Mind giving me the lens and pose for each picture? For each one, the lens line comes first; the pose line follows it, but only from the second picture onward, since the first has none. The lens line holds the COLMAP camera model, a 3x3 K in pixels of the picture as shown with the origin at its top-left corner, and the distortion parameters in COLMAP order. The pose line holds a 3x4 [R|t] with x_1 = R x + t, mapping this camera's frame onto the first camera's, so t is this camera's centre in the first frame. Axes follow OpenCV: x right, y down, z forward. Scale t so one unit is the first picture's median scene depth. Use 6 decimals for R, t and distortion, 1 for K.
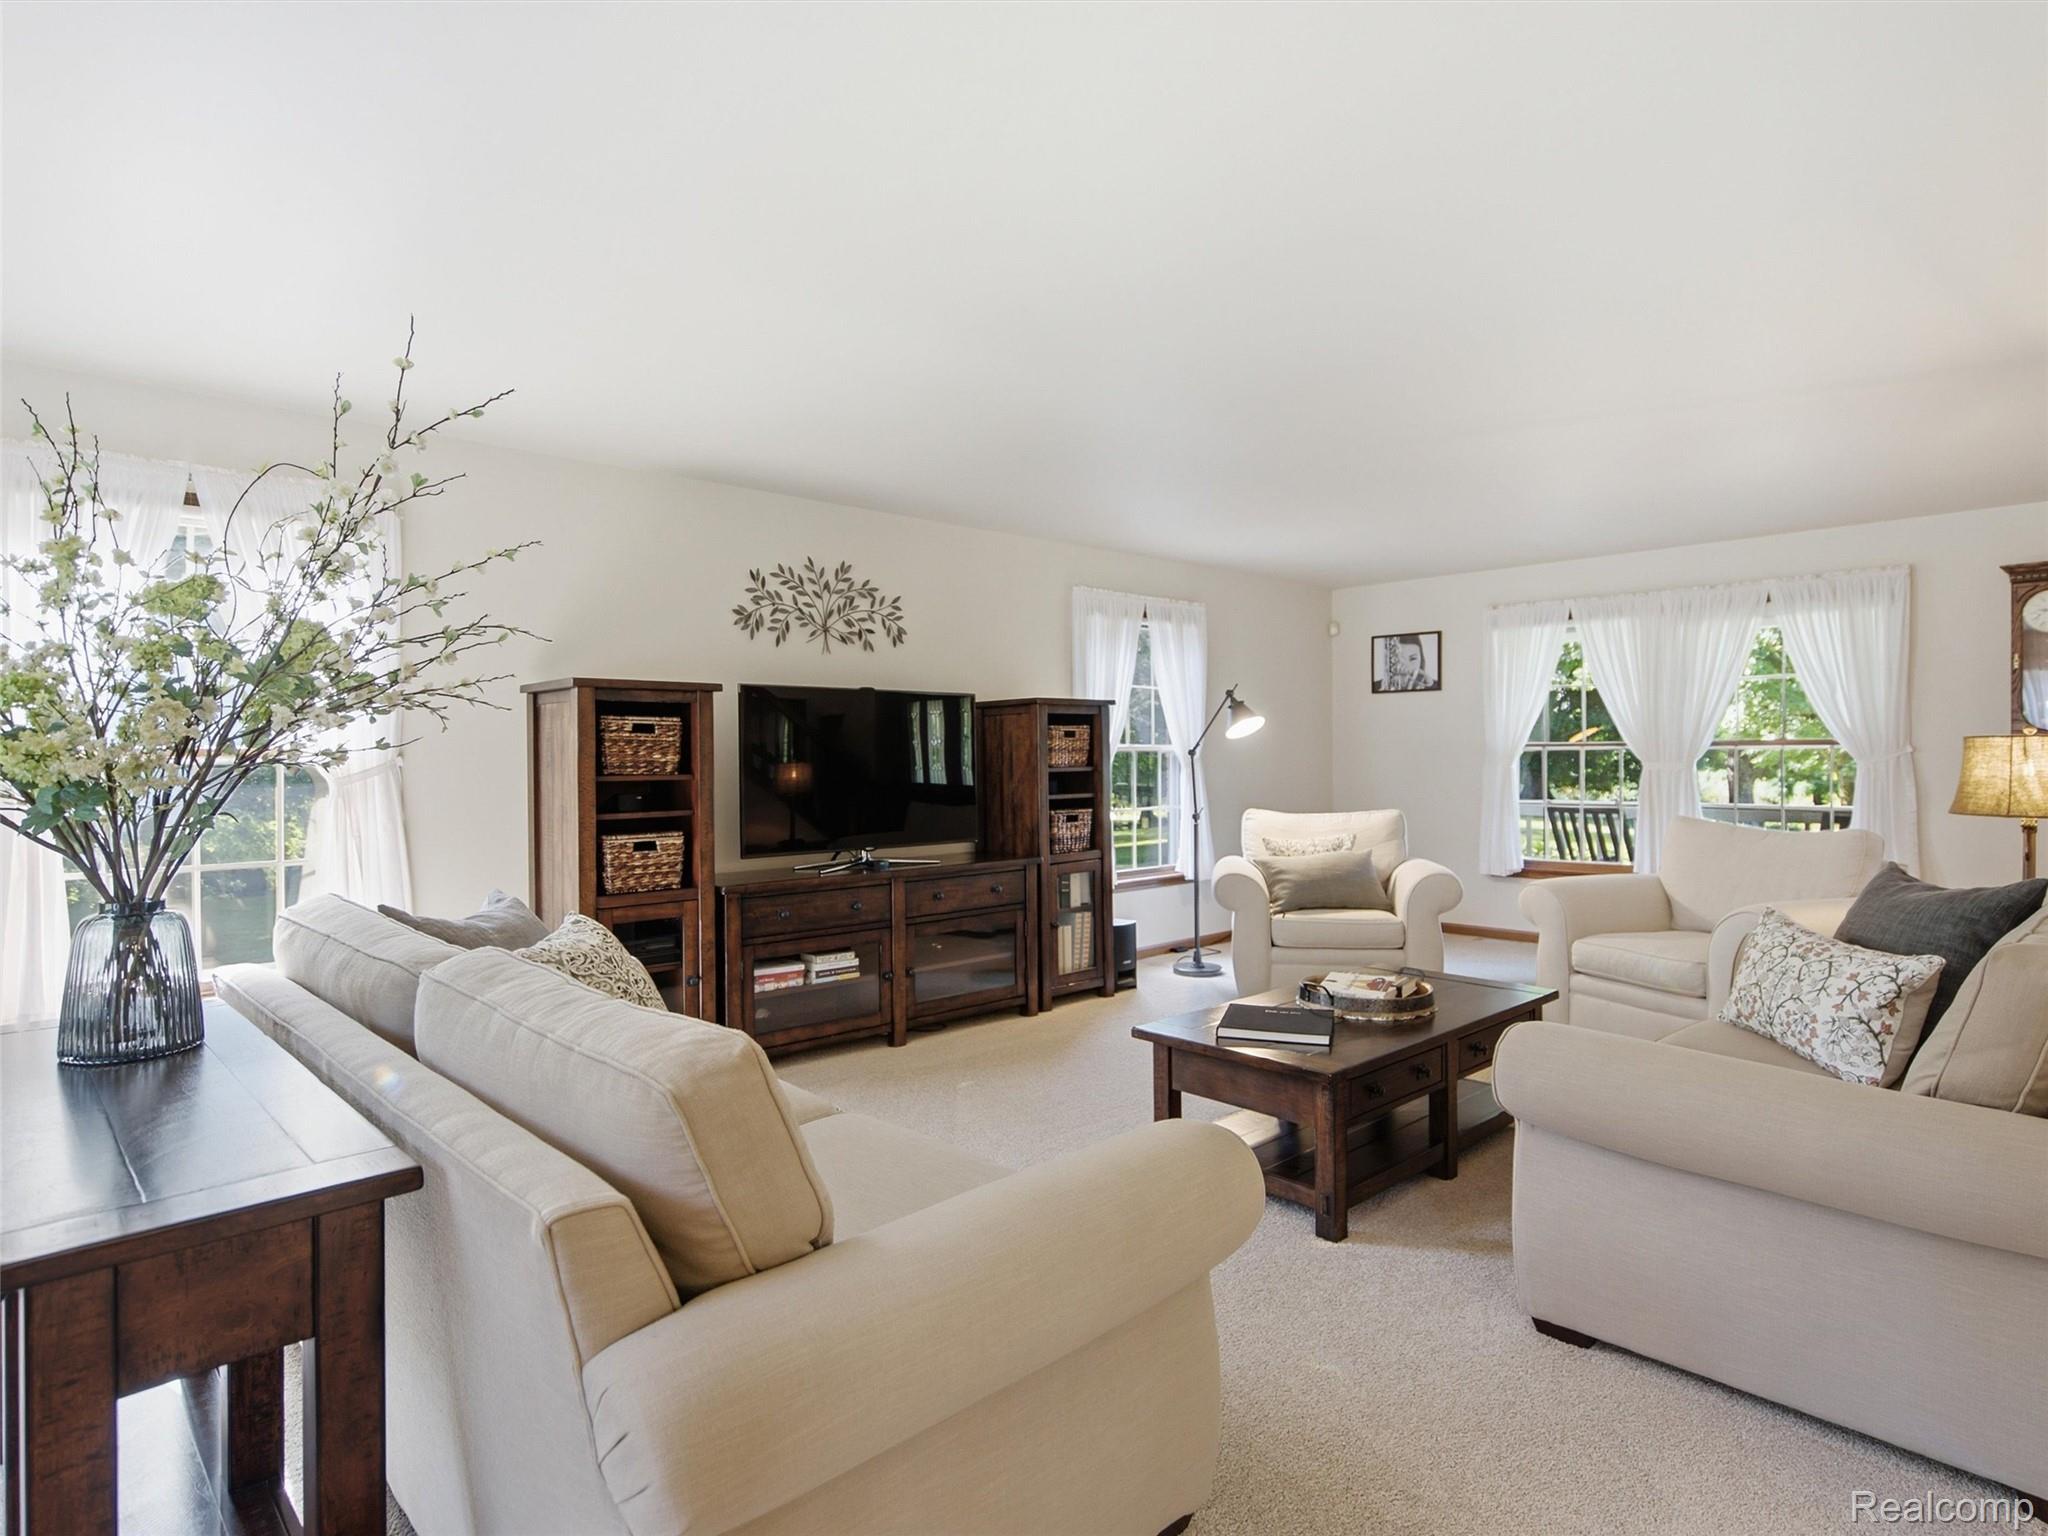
lens RADIAL K [[1056.9, 0, 1005.0], [0, 1056.9, 763.6], [0, 0, 1]] dist [0.005868, -0.004086]
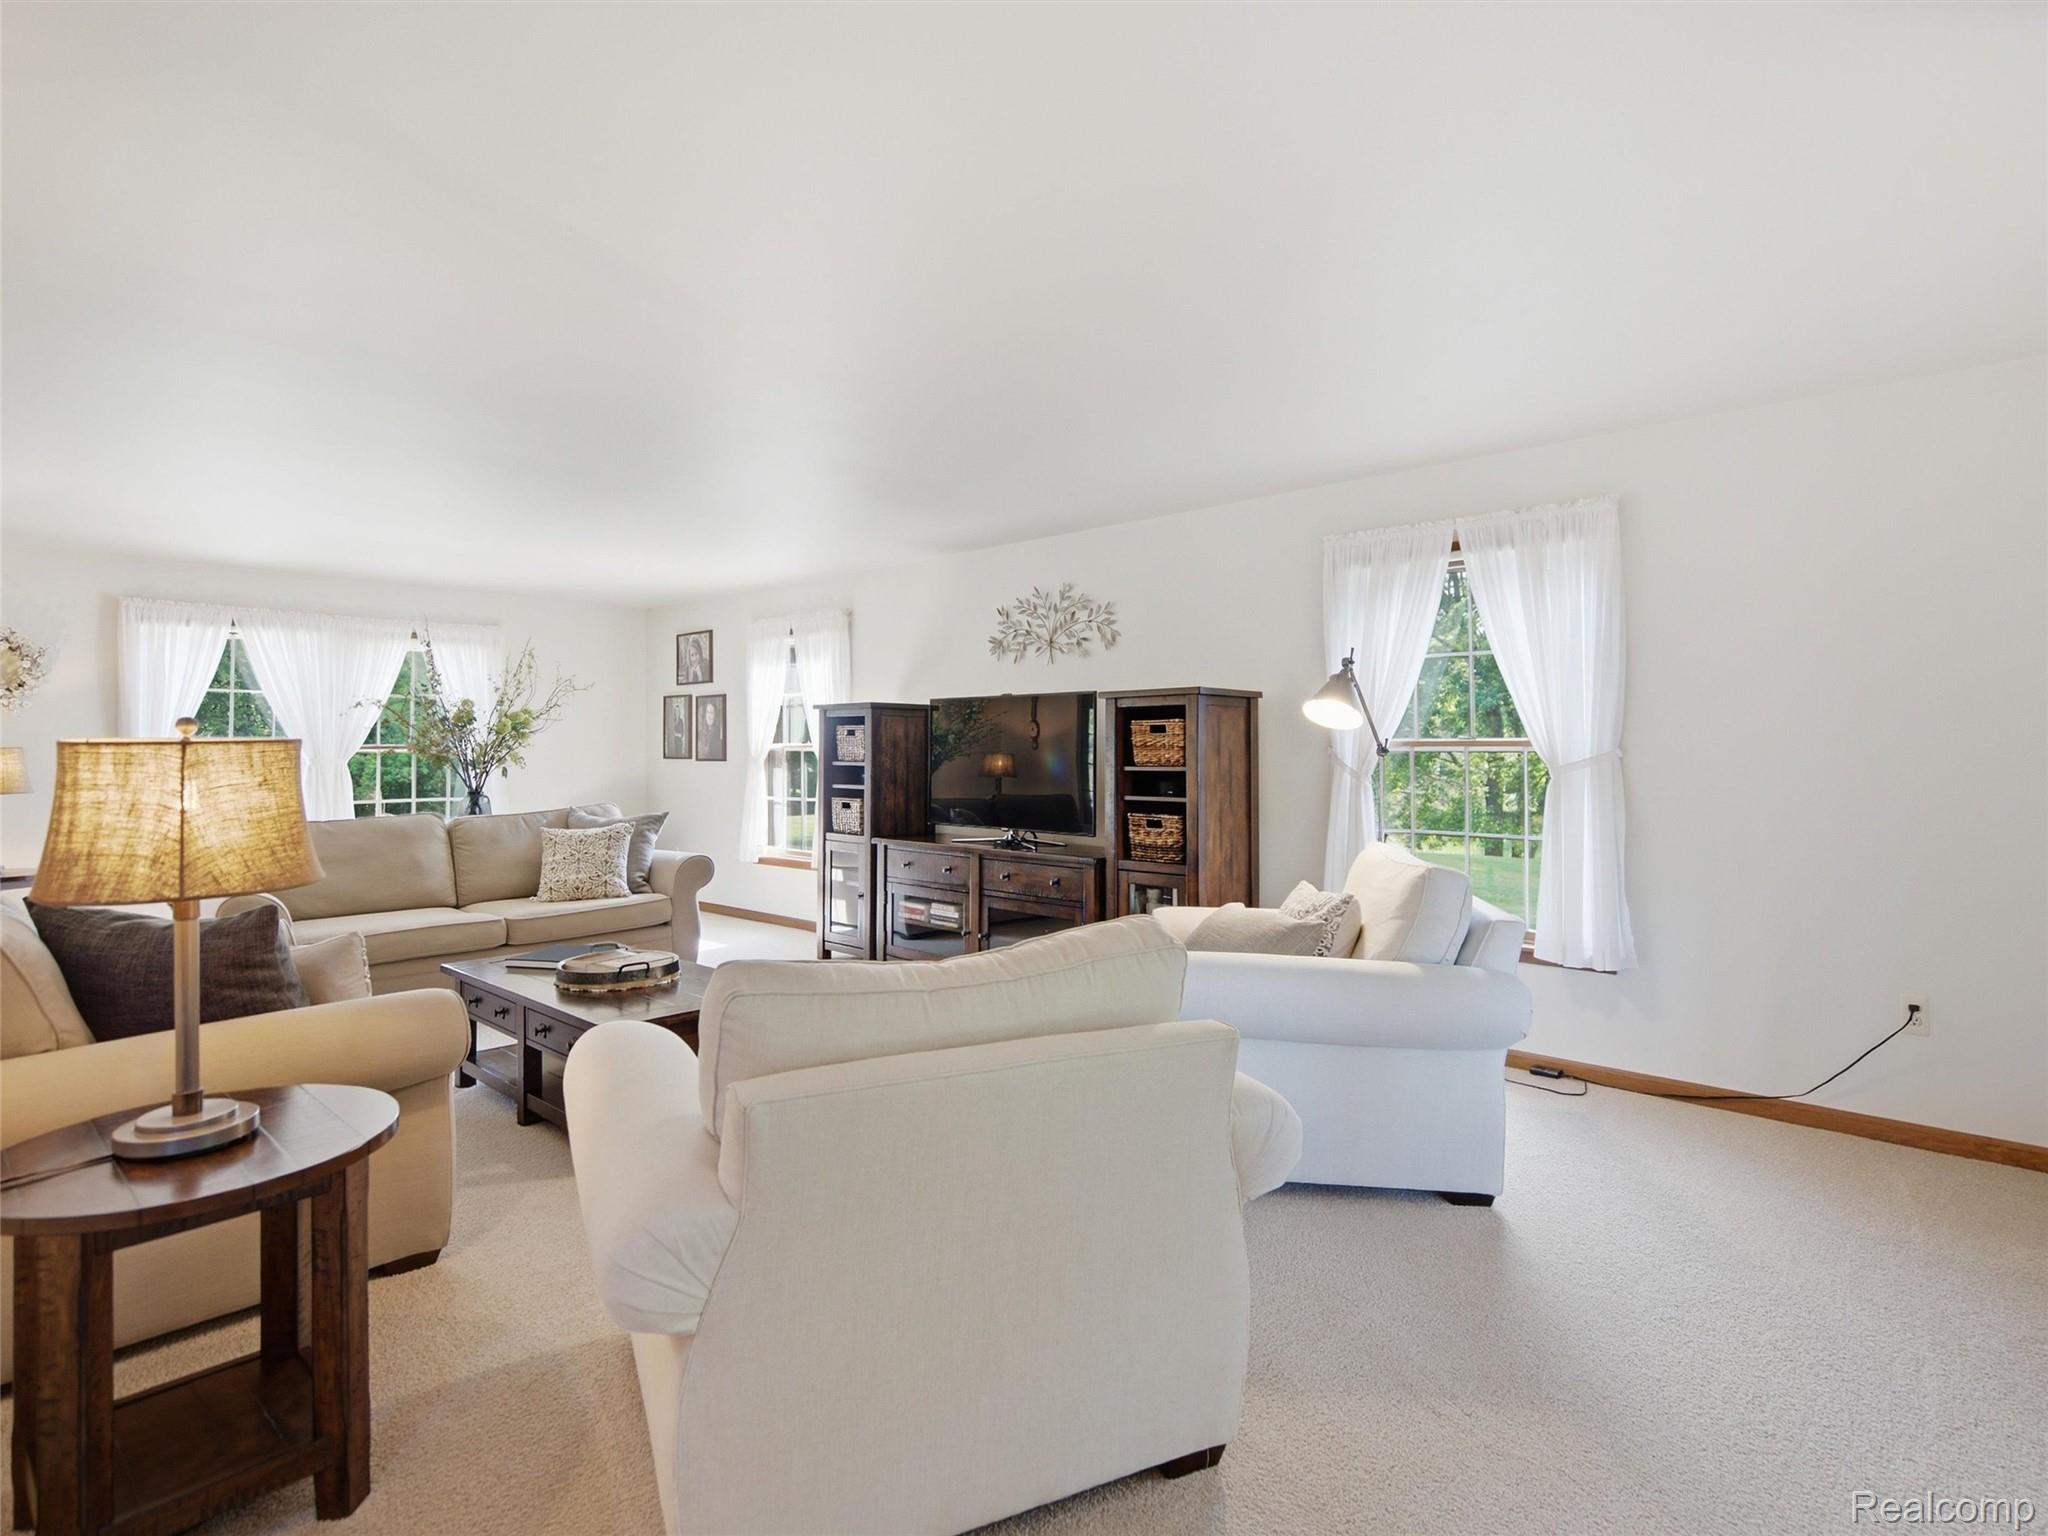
lens RADIAL K [[1056.9, 0, 1029.0], [0, 1056.9, 752.2], [0, 0, 1]] dist [0.005868, -0.004086]
pose [[0.104853, 0.007172, -0.994462, 0.961094], [-0.013853, 0.999888, 0.005751, -0.012457], [0.994391, 0.013173, 0.104940, 0.820458]]
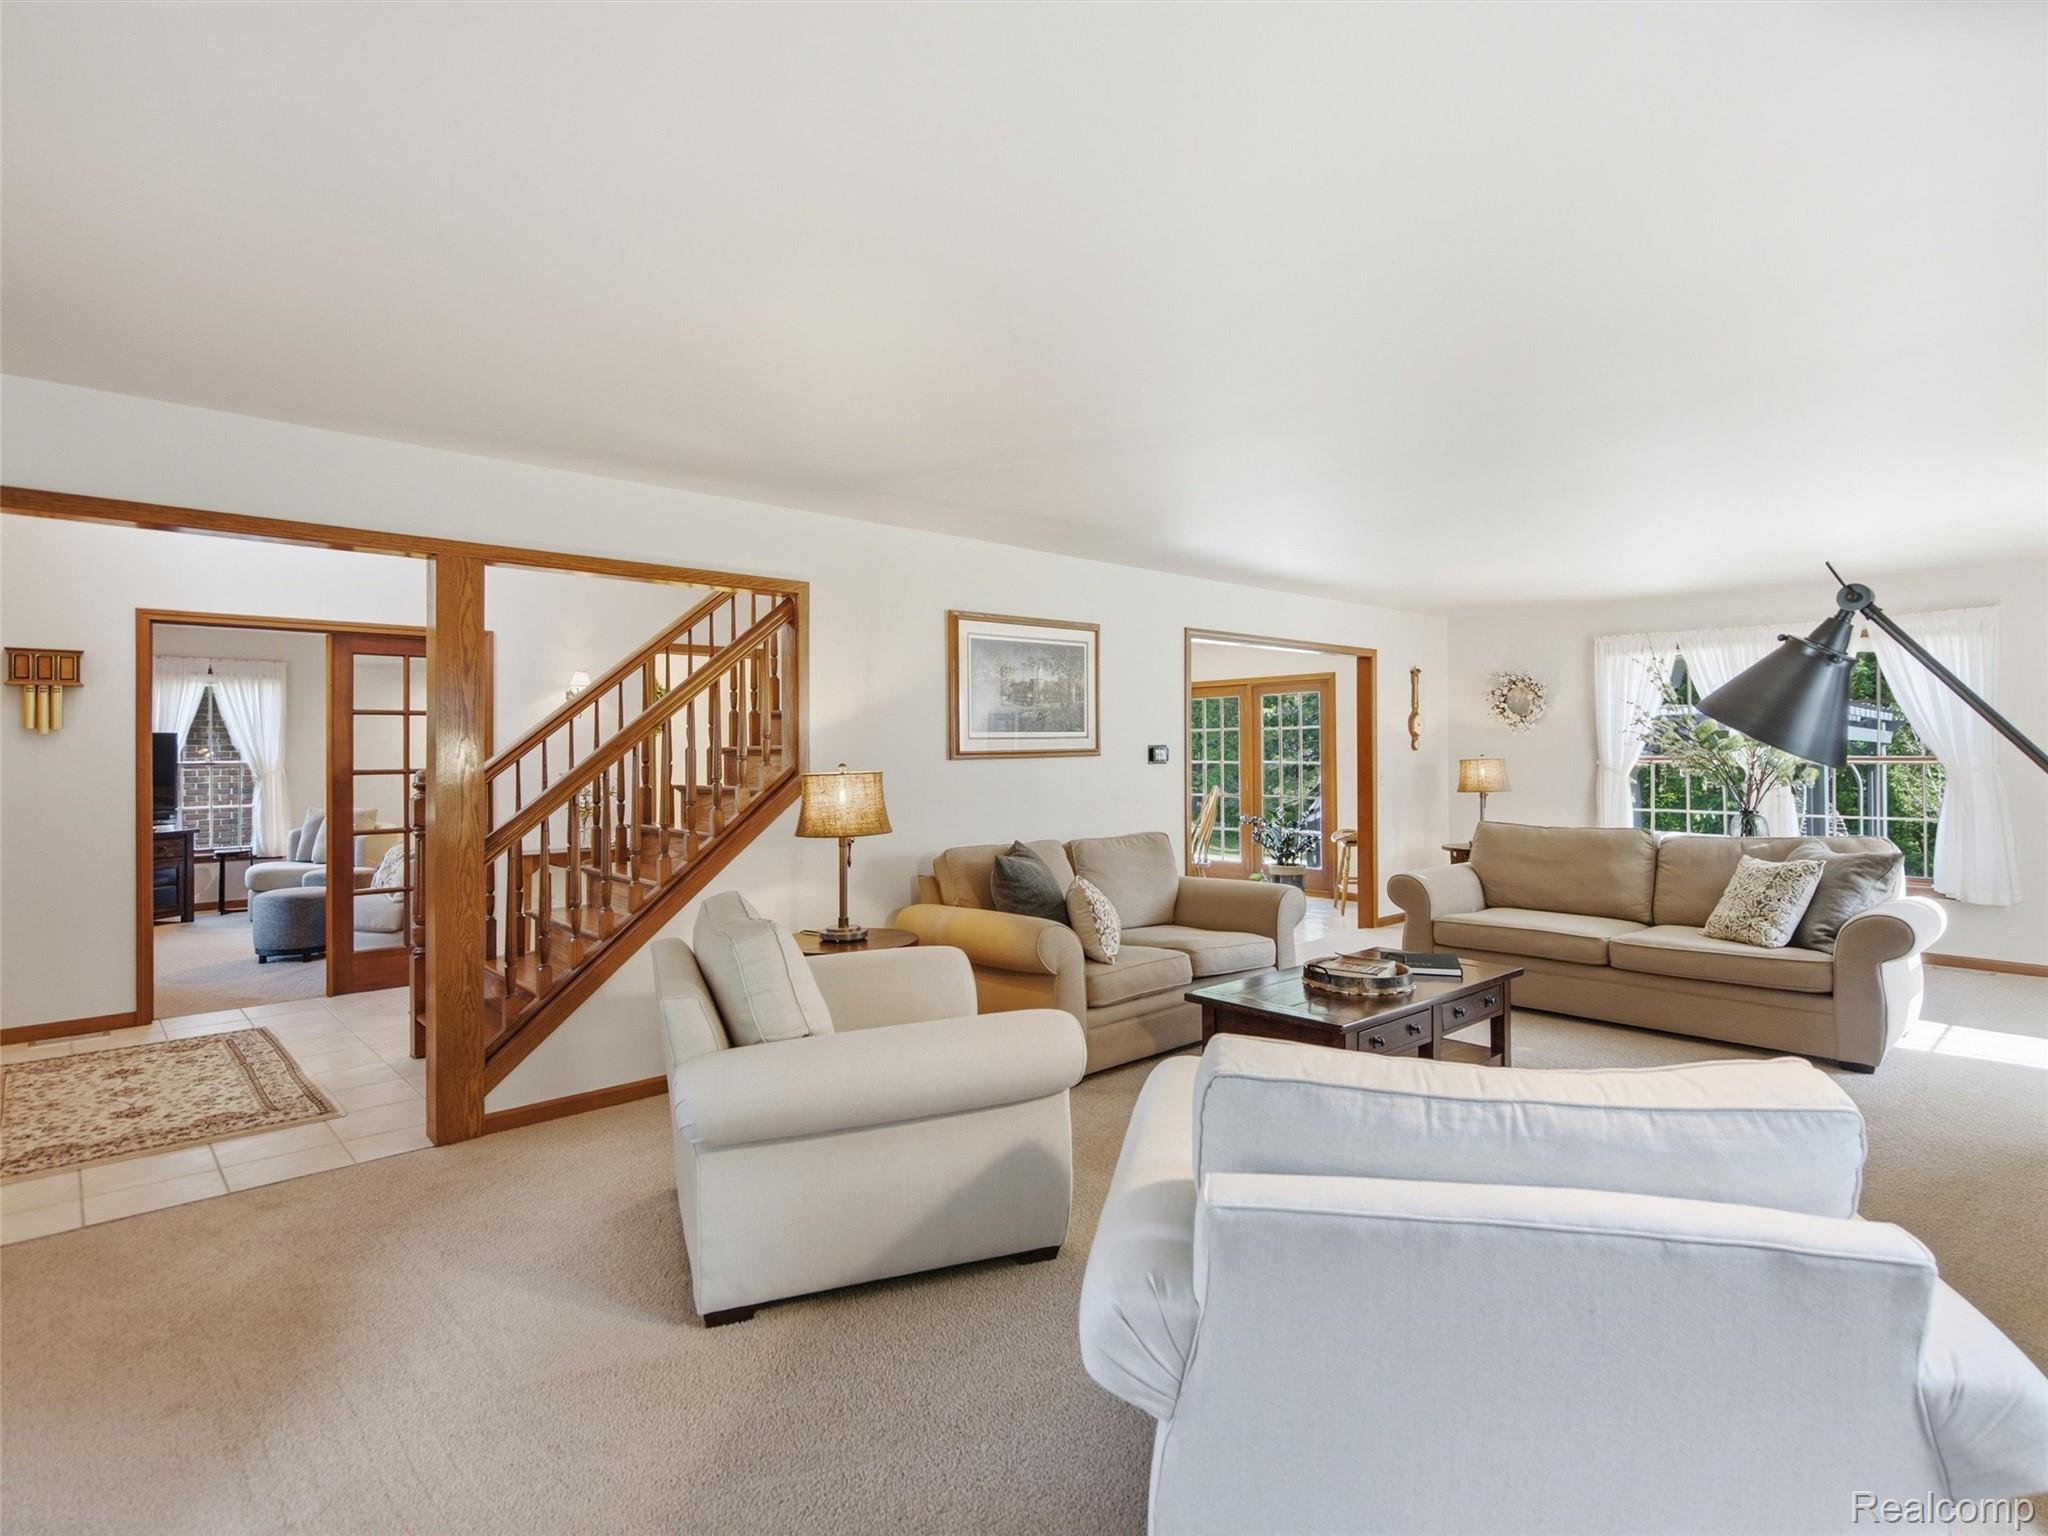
lens RADIAL K [[1056.9, 0, 1033.9], [0, 1056.9, 761.7], [0, 0, 1]] dist [0.005868, -0.004086]
pose [[-0.999695, 0.010369, -0.022396, 0.470900], [0.009777, 0.999604, 0.026400, -0.039510], [0.022661, 0.026173, -0.999401, 1.408113]]
